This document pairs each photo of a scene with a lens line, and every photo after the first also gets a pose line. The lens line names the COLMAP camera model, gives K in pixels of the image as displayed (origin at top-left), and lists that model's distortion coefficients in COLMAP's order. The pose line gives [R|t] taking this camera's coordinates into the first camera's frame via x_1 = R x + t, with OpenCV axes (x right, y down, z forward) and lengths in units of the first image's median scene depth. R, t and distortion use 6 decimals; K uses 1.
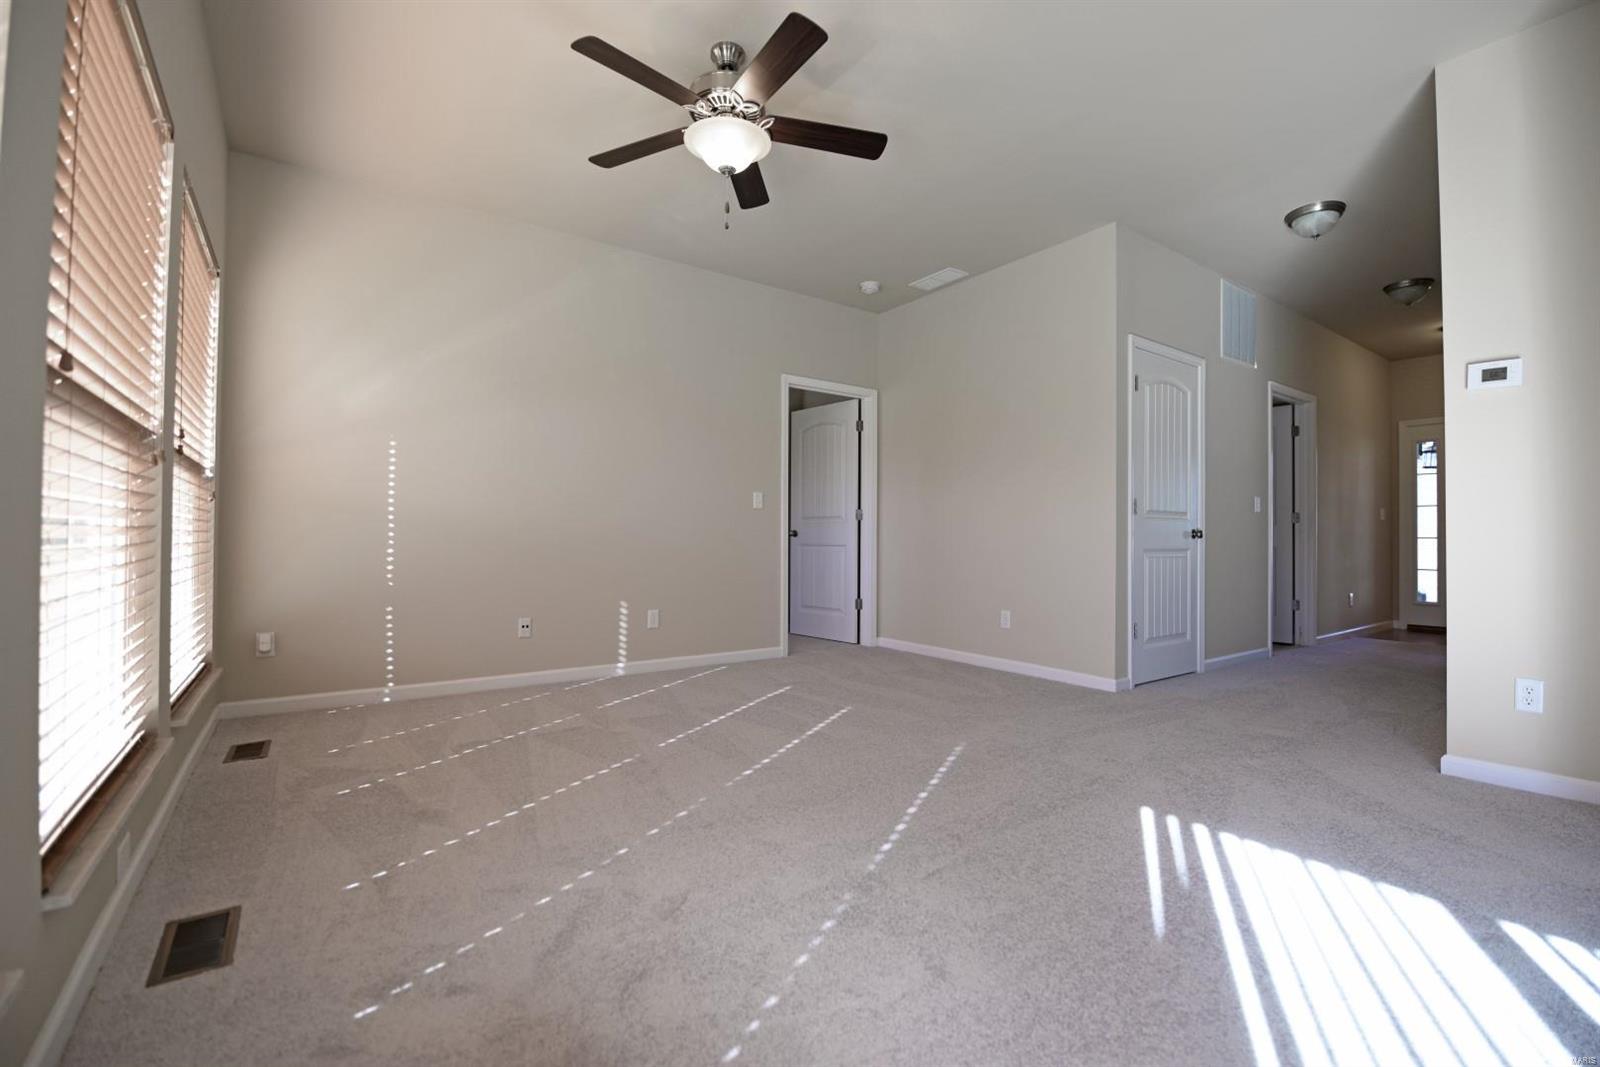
lens RADIAL K [[689.8, 0, 800.9], [0, 689.8, 534.1], [0, 0, 1]] dist [-0.009214, -0.005791]
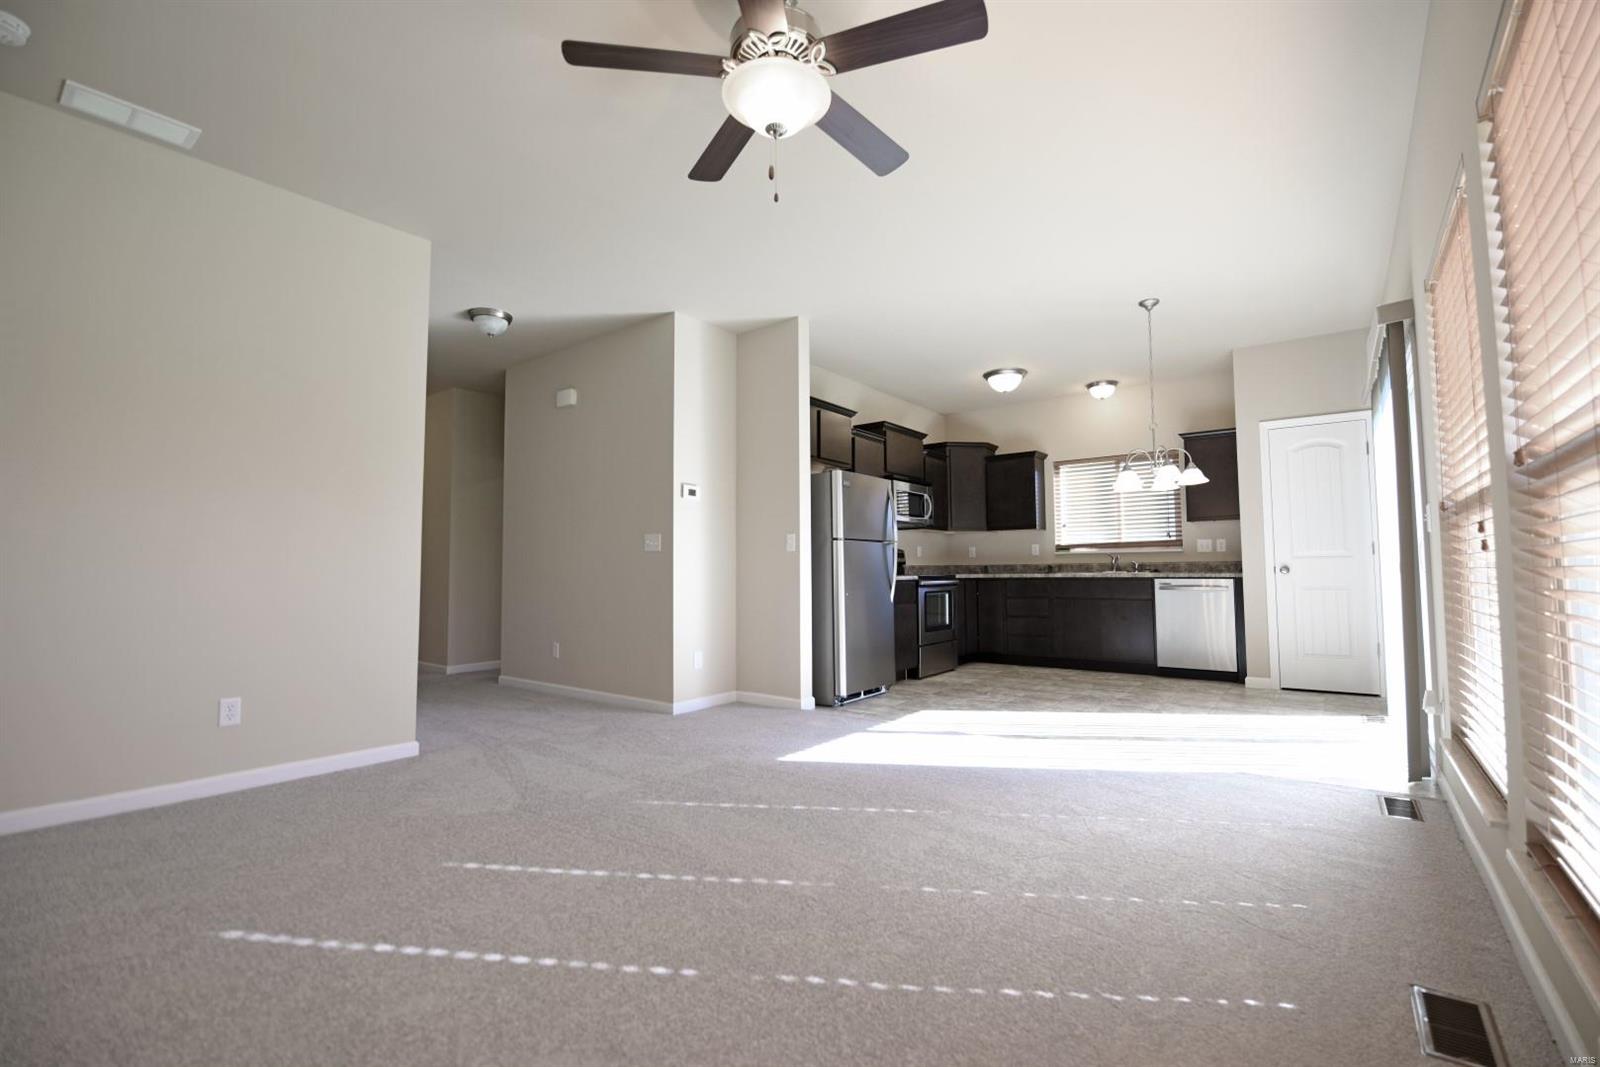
lens RADIAL K [[689.8, 0, 805.5], [0, 689.8, 530.0], [0, 0, 1]] dist [-0.009214, -0.005791]
pose [[-0.294055, 0.053818, 0.954272, -0.511368], [-0.002876, 0.998359, -0.057191, -0.011677], [-0.955784, -0.019562, -0.293418, 0.714550]]
